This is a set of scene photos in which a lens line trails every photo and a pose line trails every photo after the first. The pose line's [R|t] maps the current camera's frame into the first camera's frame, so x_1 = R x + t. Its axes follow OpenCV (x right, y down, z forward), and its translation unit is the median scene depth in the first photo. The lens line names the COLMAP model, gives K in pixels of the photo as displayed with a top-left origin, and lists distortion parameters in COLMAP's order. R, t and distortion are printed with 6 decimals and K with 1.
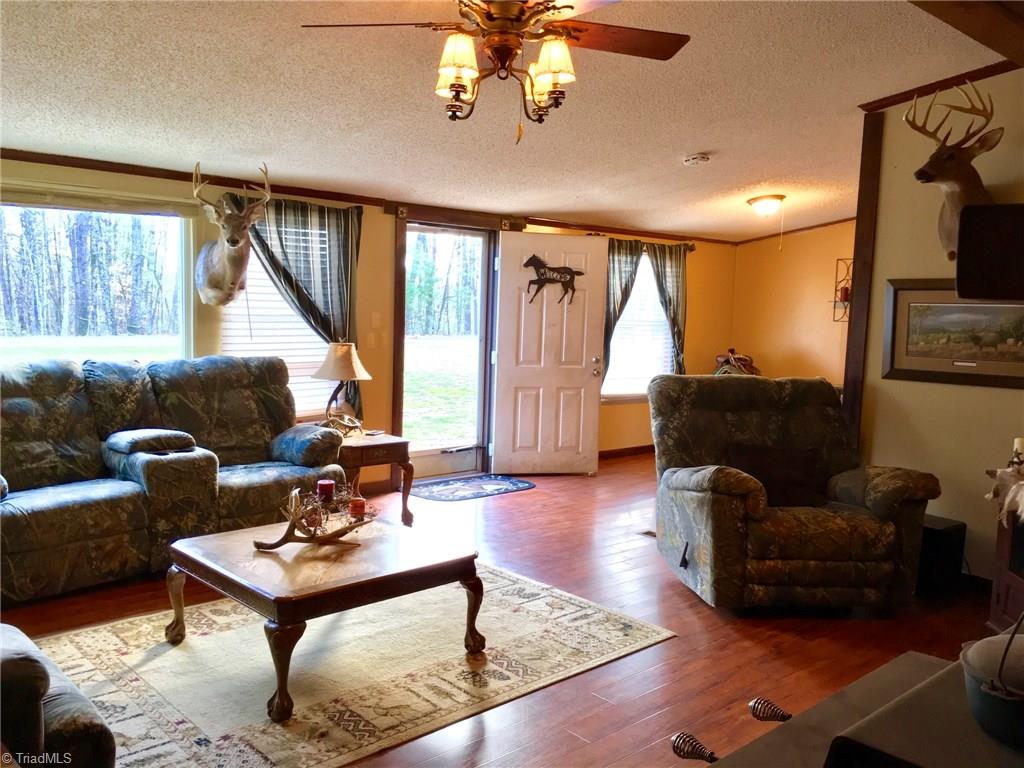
lens RADIAL K [[868.4, 0, 517.1], [0, 868.4, 386.1], [0, 0, 1]] dist [0.070940, -0.097391]
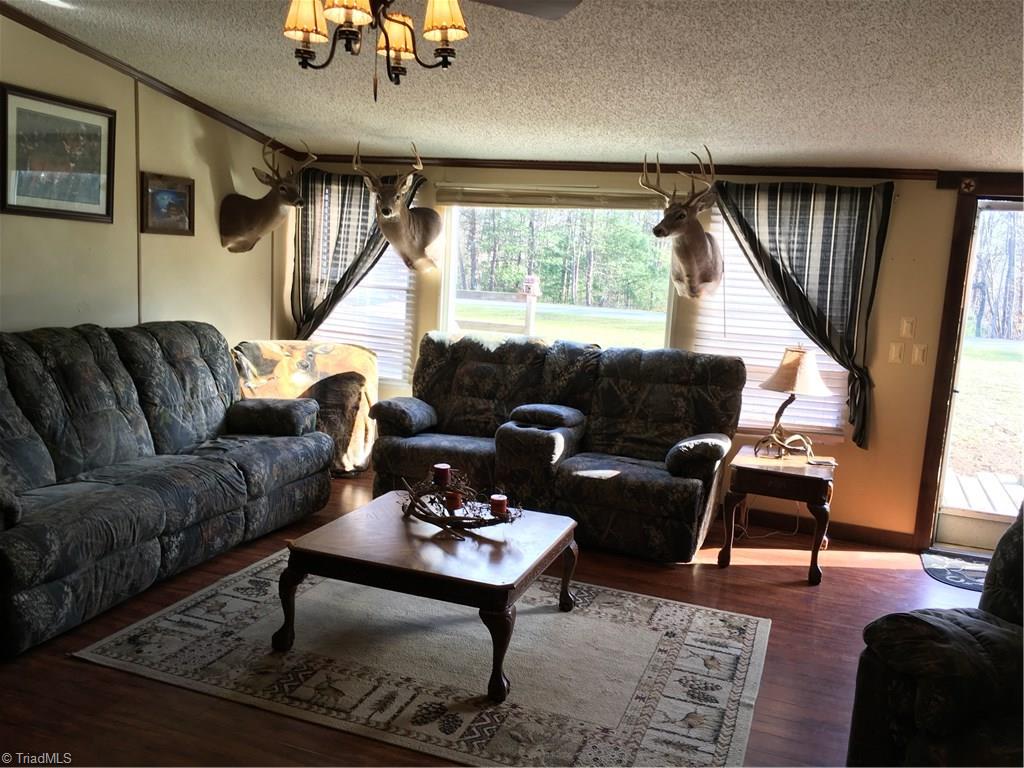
lens RADIAL K [[868.4, 0, 517.1], [0, 868.4, 386.1], [0, 0, 1]] dist [0.070940, -0.097391]
pose [[0.450050, 0.127553, -0.883847, 0.474329], [-0.131475, 0.988425, 0.075700, -0.046536], [0.883272, 0.082135, 0.461611, 0.416155]]
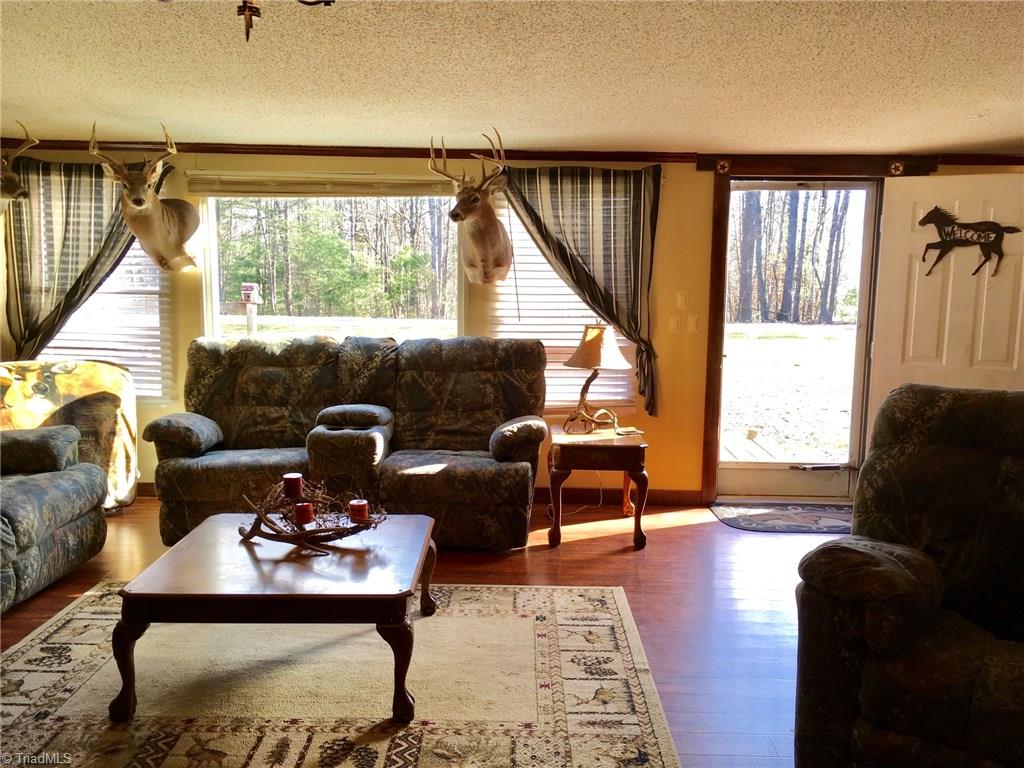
lens RADIAL K [[868.4, 0, 517.1], [0, 868.4, 386.1], [0, 0, 1]] dist [0.070940, -0.097391]
pose [[0.728320, 0.064520, -0.682193, 0.374441], [-0.055576, 0.997839, 0.035039, -0.016788], [0.682980, 0.012394, 0.730332, 0.347775]]
